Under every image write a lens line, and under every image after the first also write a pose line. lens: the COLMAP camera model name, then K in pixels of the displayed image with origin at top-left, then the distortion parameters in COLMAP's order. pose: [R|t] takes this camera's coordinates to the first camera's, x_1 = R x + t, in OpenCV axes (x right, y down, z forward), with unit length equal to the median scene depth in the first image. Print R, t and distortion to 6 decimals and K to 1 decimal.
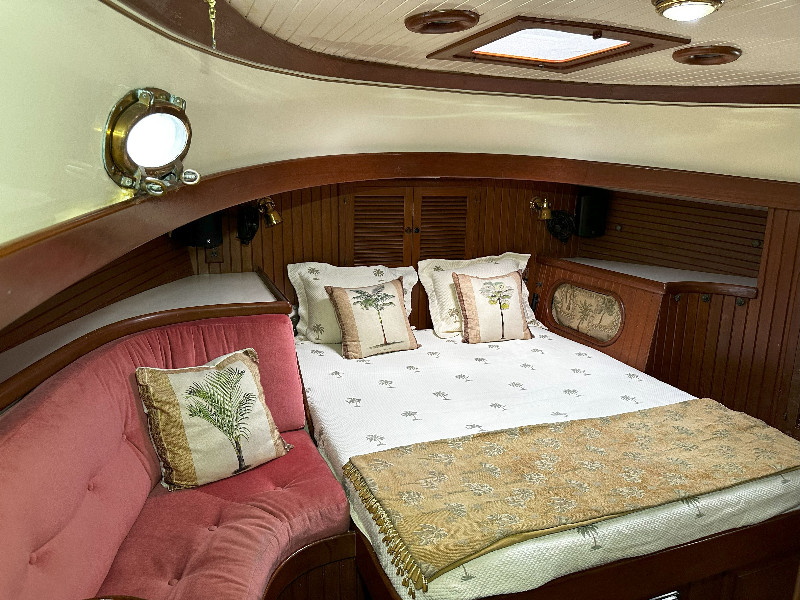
lens RADIAL K [[560.0, 0, 406.8], [0, 560.0, 297.3], [0, 0, 1]] dist [0.069968, -0.121657]
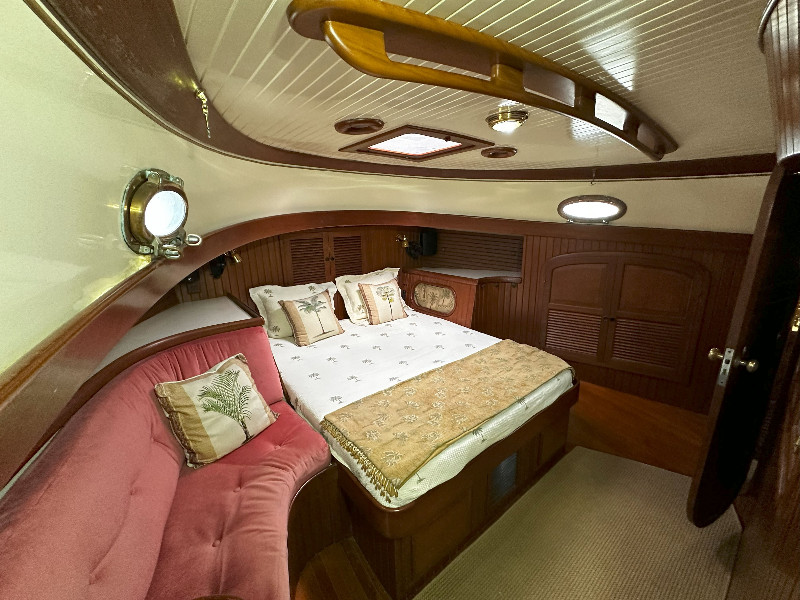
lens RADIAL K [[316.1, 0, 400.0], [0, 316.1, 300.0], [0, 0, 1]] dist [-0.002025, -0.000013]
pose [[0.953627, -0.110411, 0.280008, -0.104656], [0.100960, 0.993732, 0.048001, -0.044550], [-0.283552, -0.017505, 0.958797, 0.122520]]
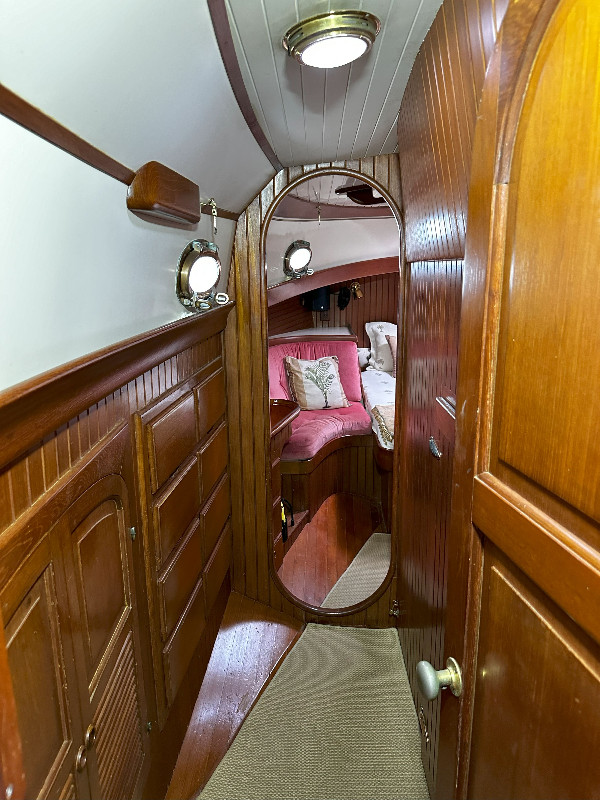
lens RADIAL K [[560.0, 0, 302.0], [0, 560.0, 397.0], [0, 0, 1]] dist [0.069968, -0.121657]
pose [[0.919920, 0.059145, -0.387619, 0.429765], [-0.055799, 0.998244, 0.019894, 0.216872], [0.388115, 0.003328, 0.921605, -0.969529]]
